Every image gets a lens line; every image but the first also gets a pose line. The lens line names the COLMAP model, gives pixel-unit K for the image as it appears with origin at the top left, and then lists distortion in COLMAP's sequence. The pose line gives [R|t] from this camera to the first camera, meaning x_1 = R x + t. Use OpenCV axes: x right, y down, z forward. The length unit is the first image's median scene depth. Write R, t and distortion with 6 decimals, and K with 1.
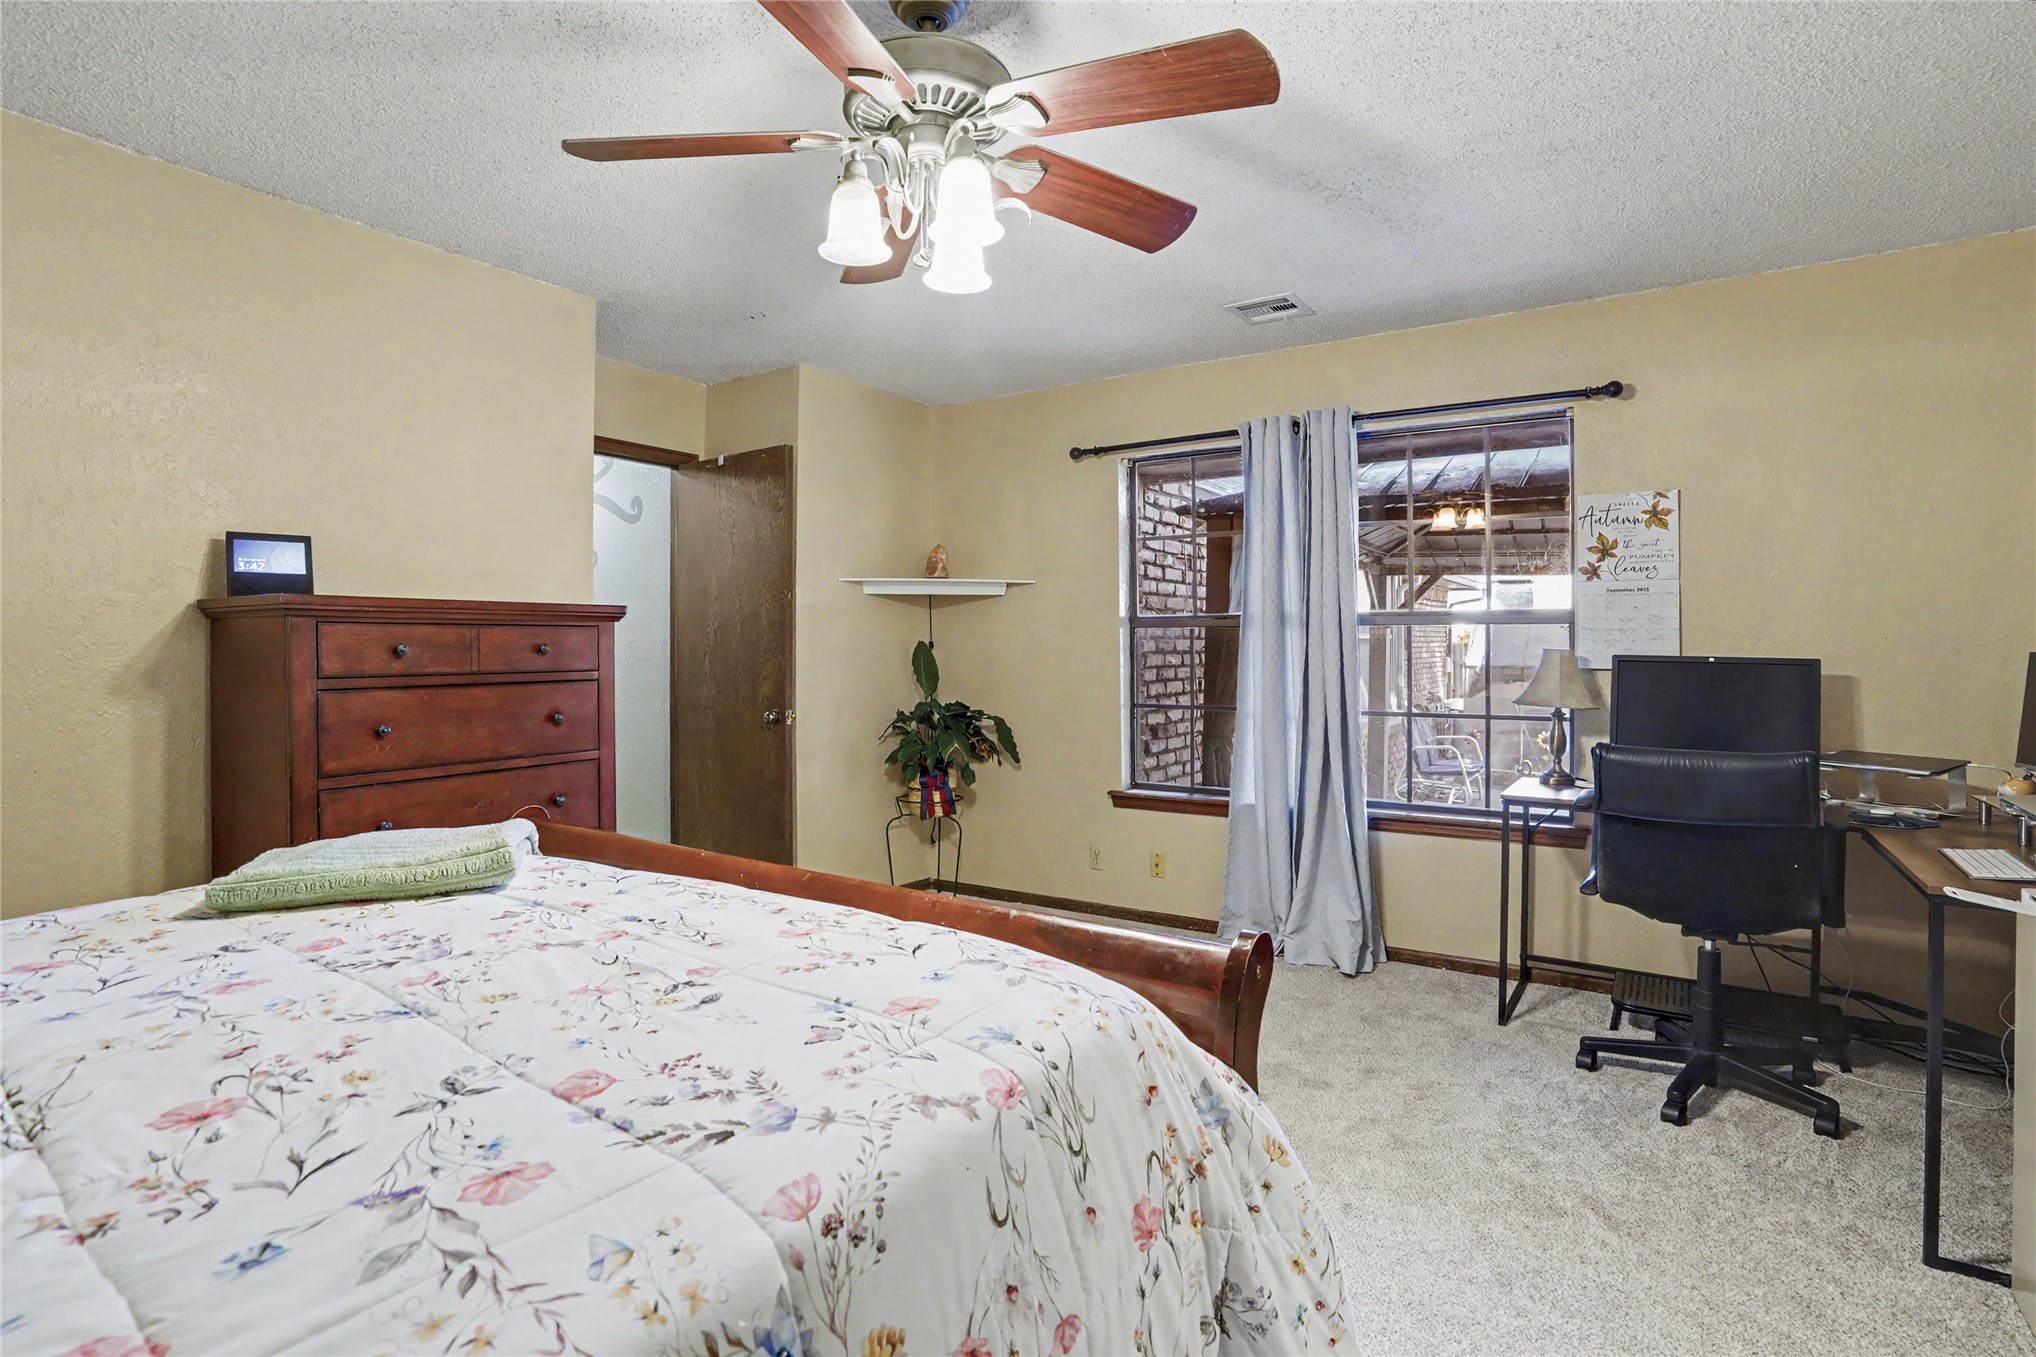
lens RADIAL K [[958.7, 0, 1018.9], [0, 958.7, 672.7], [0, 0, 1]] dist [-0.065787, 0.026430]
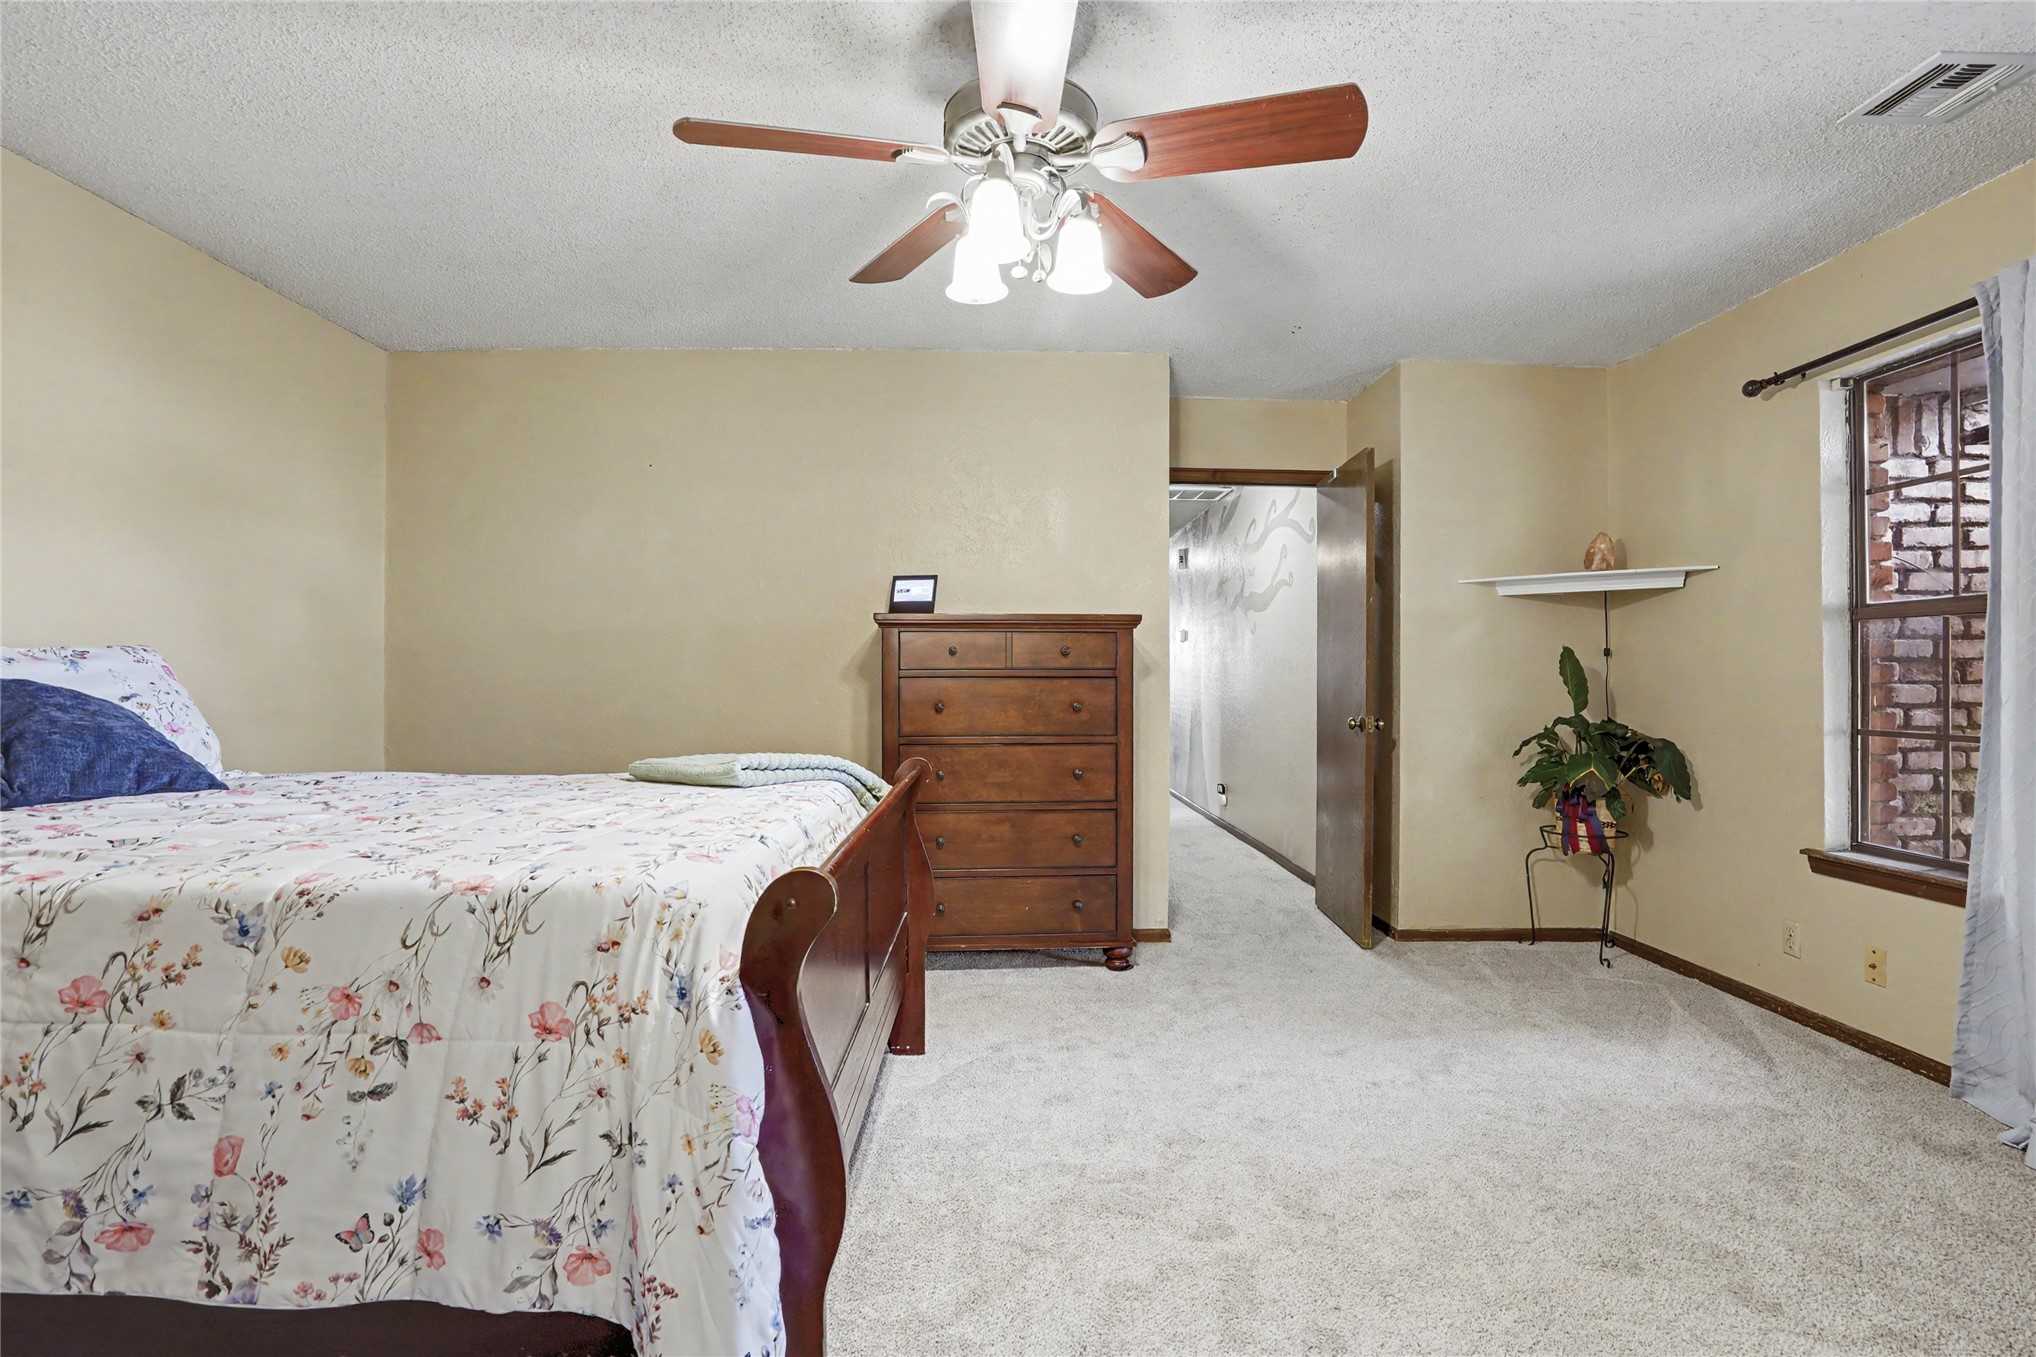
lens RADIAL K [[927.3, 0, 1020.9], [0, 927.3, 704.8], [0, 0, 1]] dist [-0.058644, 0.022955]
pose [[0.614646, 0.029977, -0.788233, 0.268839], [-0.021568, 0.999543, 0.021195, 0.013803], [0.788508, 0.003973, 0.615012, 0.122559]]
